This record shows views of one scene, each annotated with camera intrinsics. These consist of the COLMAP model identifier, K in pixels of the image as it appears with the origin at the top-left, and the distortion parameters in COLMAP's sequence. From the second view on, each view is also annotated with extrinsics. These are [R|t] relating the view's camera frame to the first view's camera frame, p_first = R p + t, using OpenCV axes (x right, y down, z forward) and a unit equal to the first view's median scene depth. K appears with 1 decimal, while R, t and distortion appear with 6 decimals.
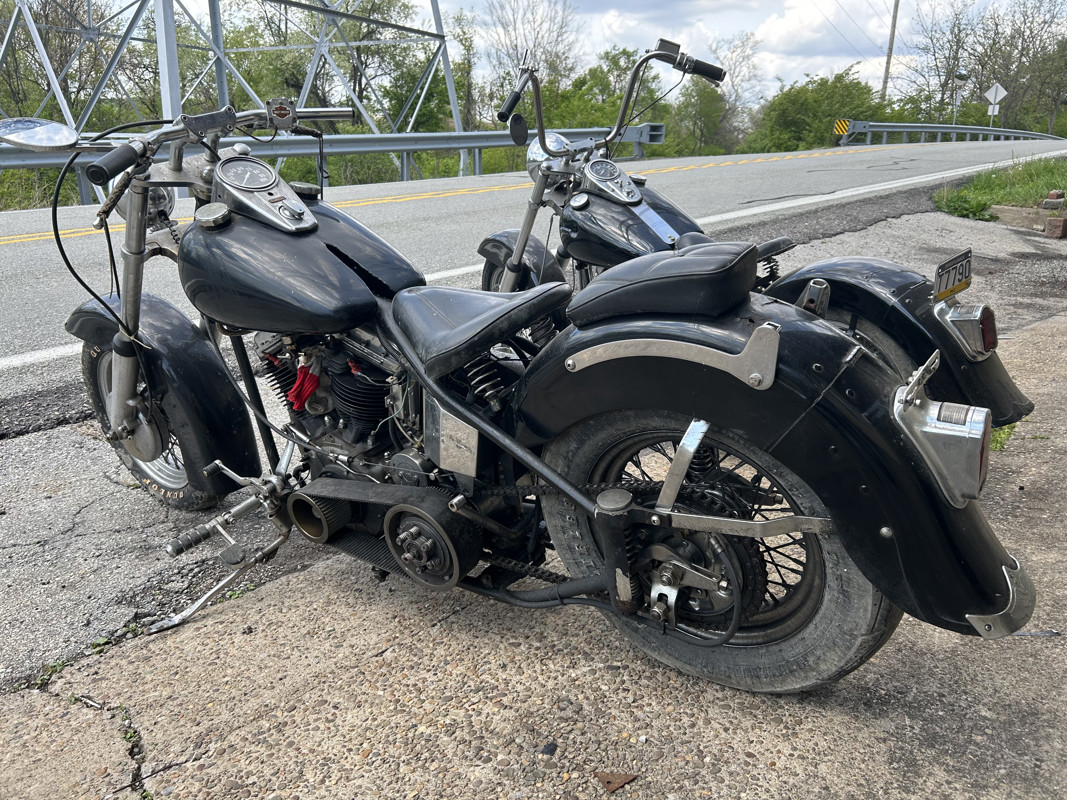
lens RADIAL K [[806.0, 0, 528.9], [0, 806.0, 398.9], [0, 0, 1]] dist [0.037024, -0.036883]
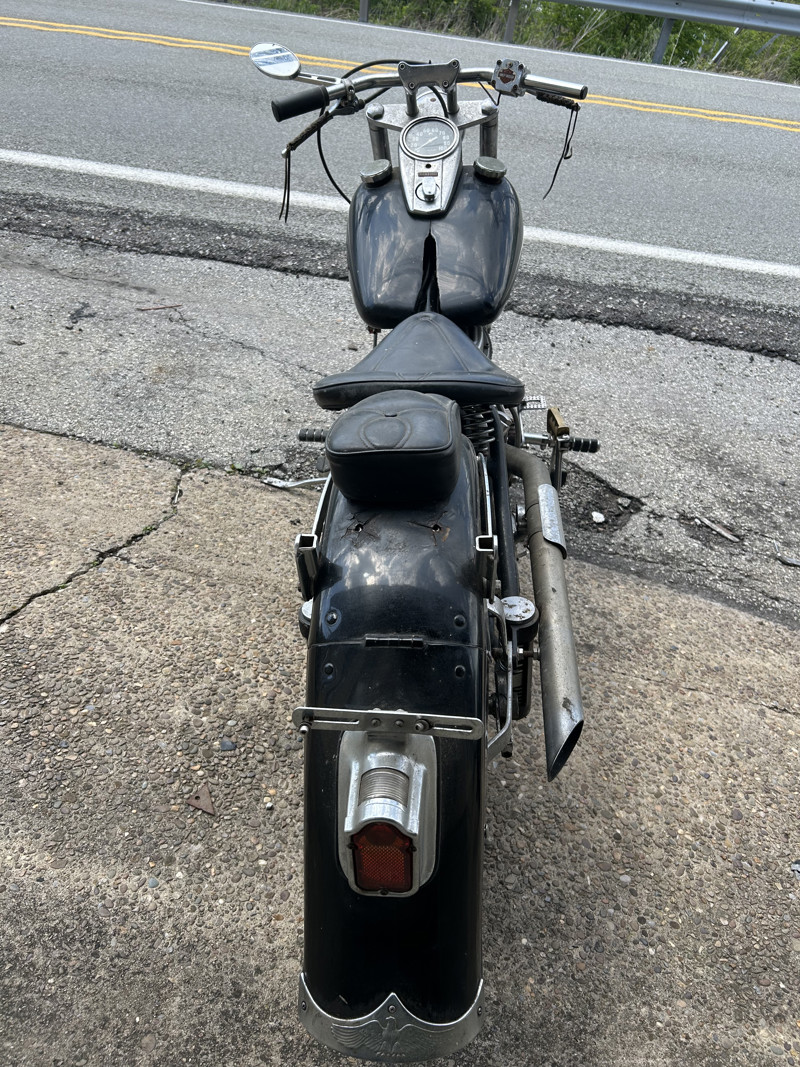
lens RADIAL K [[806.0, 0, 407.1], [0, 806.0, 522.9], [0, 0, 1]] dist [0.037024, -0.036883]
pose [[0.535869, 0.565026, -0.627368, 0.117929], [-0.375974, 0.825015, 0.421892, -0.067380], [0.755968, 0.009795, 0.654535, 0.075989]]
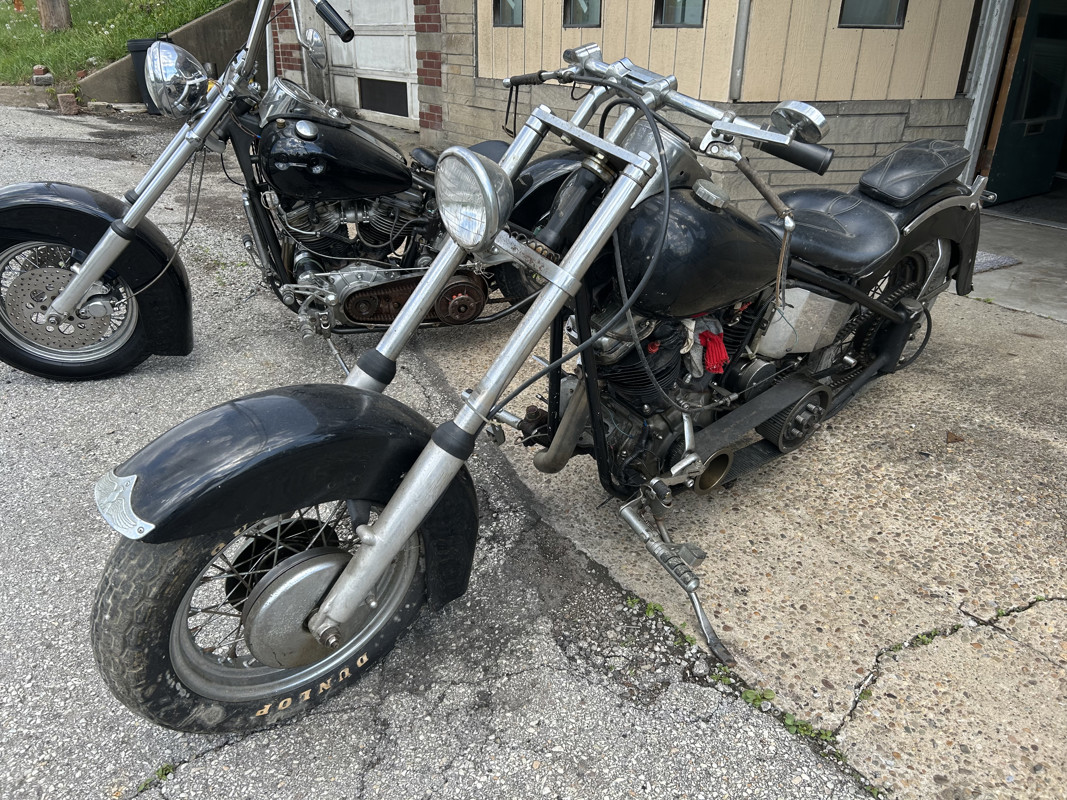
lens RADIAL K [[806.0, 0, 531.3], [0, 806.0, 400.4], [0, 0, 1]] dist [0.037024, -0.036883]
pose [[0.262646, -0.410020, 0.873442, -0.279330], [0.269100, 0.900432, 0.341771, -0.081511], [-0.926608, 0.145278, 0.346831, 0.197269]]
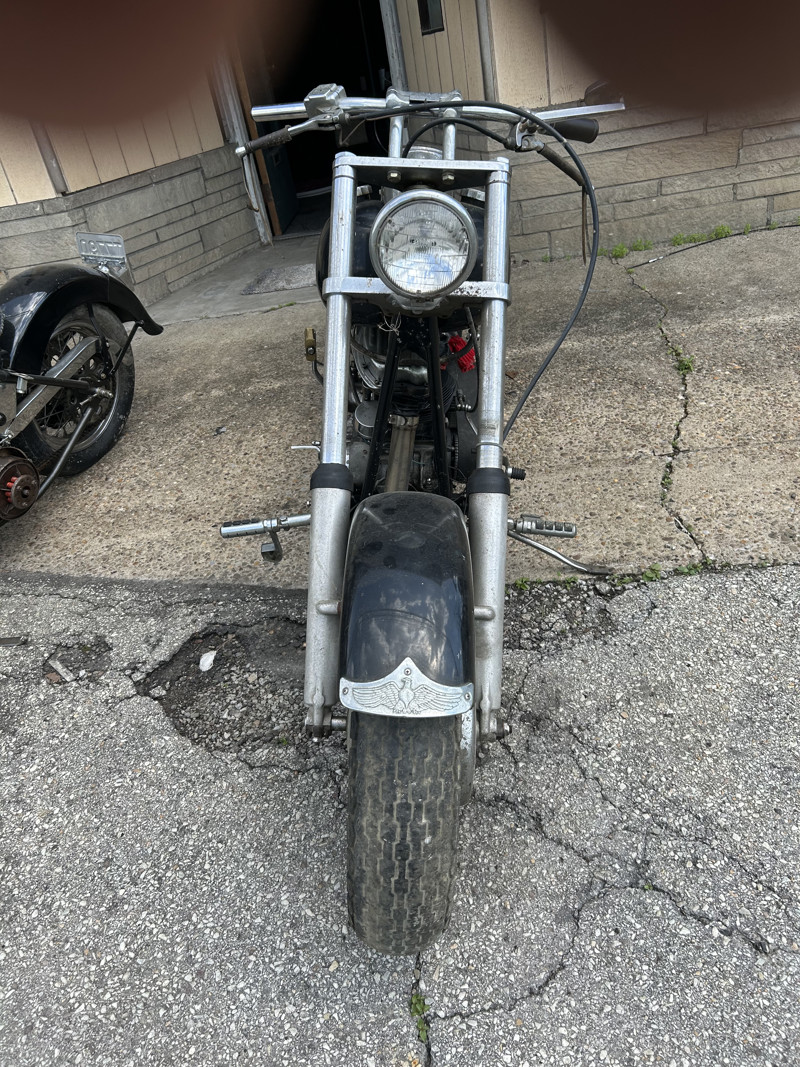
lens RADIAL K [[806.0, 0, 398.6], [0, 806.0, 525.4], [0, 0, 1]] dist [0.037024, -0.036883]
pose [[-0.570712, -0.344938, 0.745188, -0.256308], [0.386488, 0.687855, 0.614396, -0.127048], [-0.724510, 0.638650, -0.259253, 0.338765]]
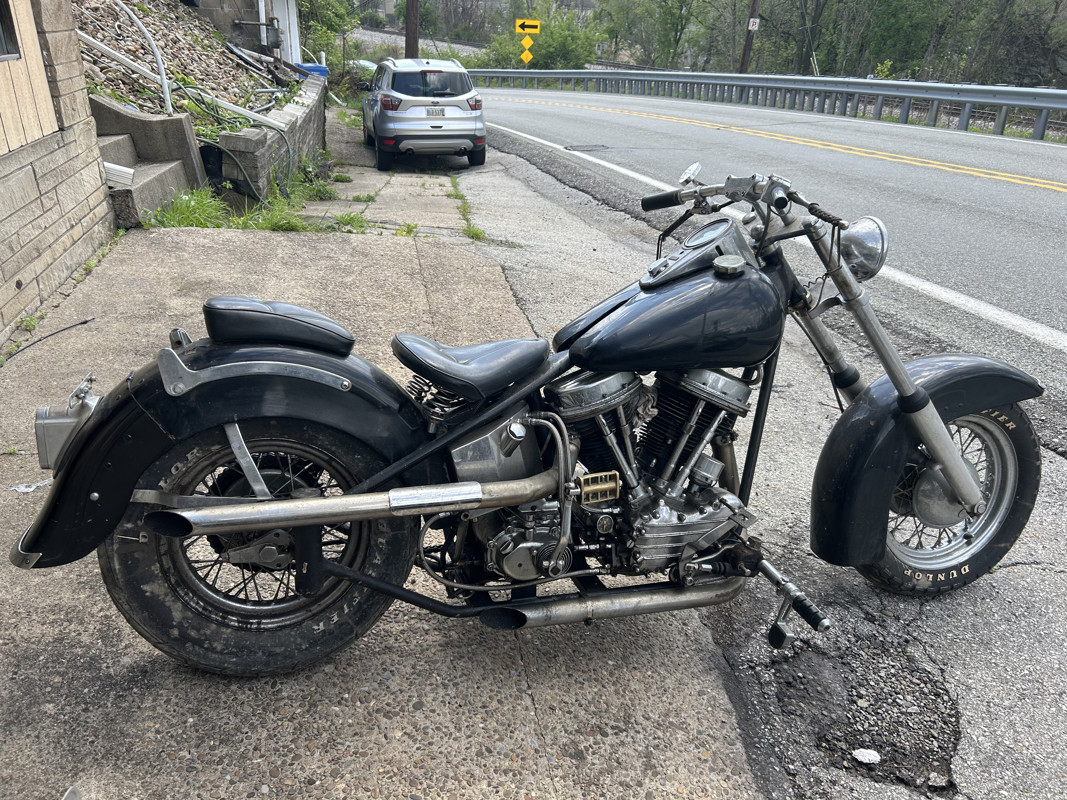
lens RADIAL K [[806.0, 0, 530.3], [0, 806.0, 400.7], [0, 0, 1]] dist [0.037024, -0.036883]
pose [[-0.603637, 0.321820, -0.729421, 0.150531], [-0.262071, 0.783973, 0.562766, -0.147214], [0.752955, 0.530866, -0.388895, 0.307690]]
